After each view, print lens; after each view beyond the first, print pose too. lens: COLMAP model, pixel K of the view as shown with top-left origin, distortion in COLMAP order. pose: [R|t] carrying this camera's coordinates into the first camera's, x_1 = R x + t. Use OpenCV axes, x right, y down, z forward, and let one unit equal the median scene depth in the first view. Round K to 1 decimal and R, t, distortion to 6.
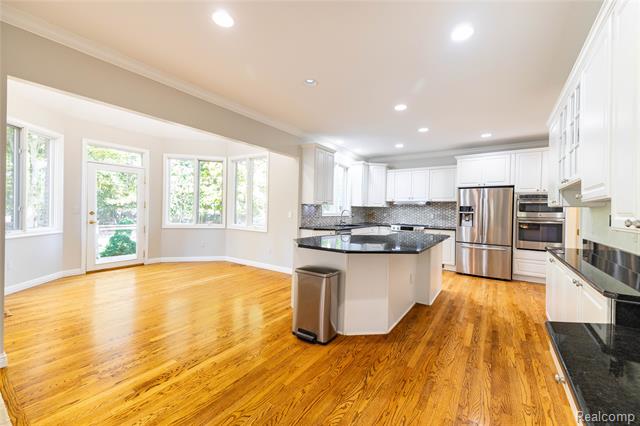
lens RADIAL K [[261.1, 0, 319.5], [0, 261.1, 210.2], [0, 0, 1]] dist [0.039322, -0.014823]
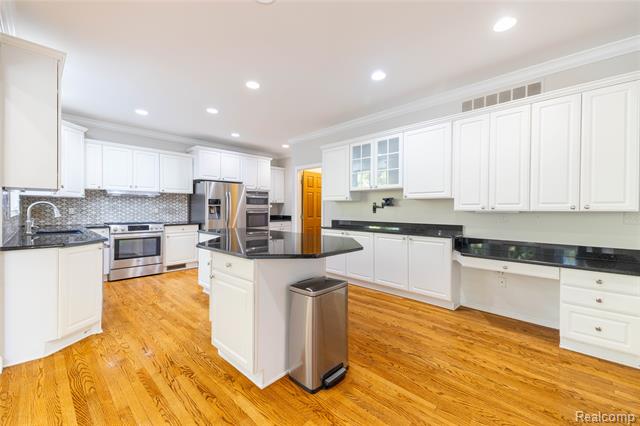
lens RADIAL K [[261.1, 0, 319.5], [0, 261.1, 210.2], [0, 0, 1]] dist [0.039322, -0.014823]
pose [[0.163000, -0.023315, 0.986351, -0.370524], [0.000033, 0.999721, 0.023625, 0.003901], [-0.986626, -0.003818, 0.162955, 0.449587]]
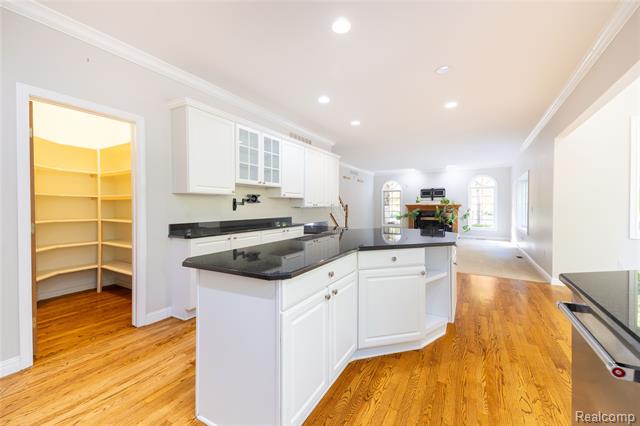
lens RADIAL K [[261.1, 0, 319.5], [0, 261.1, 210.2], [0, 0, 1]] dist [0.039322, -0.014823]
pose [[-0.997311, -0.018271, -0.070971, 0.275685], [-0.019354, 0.999706, 0.014604, 0.016801], [0.070683, 0.015938, -0.997371, 1.131282]]
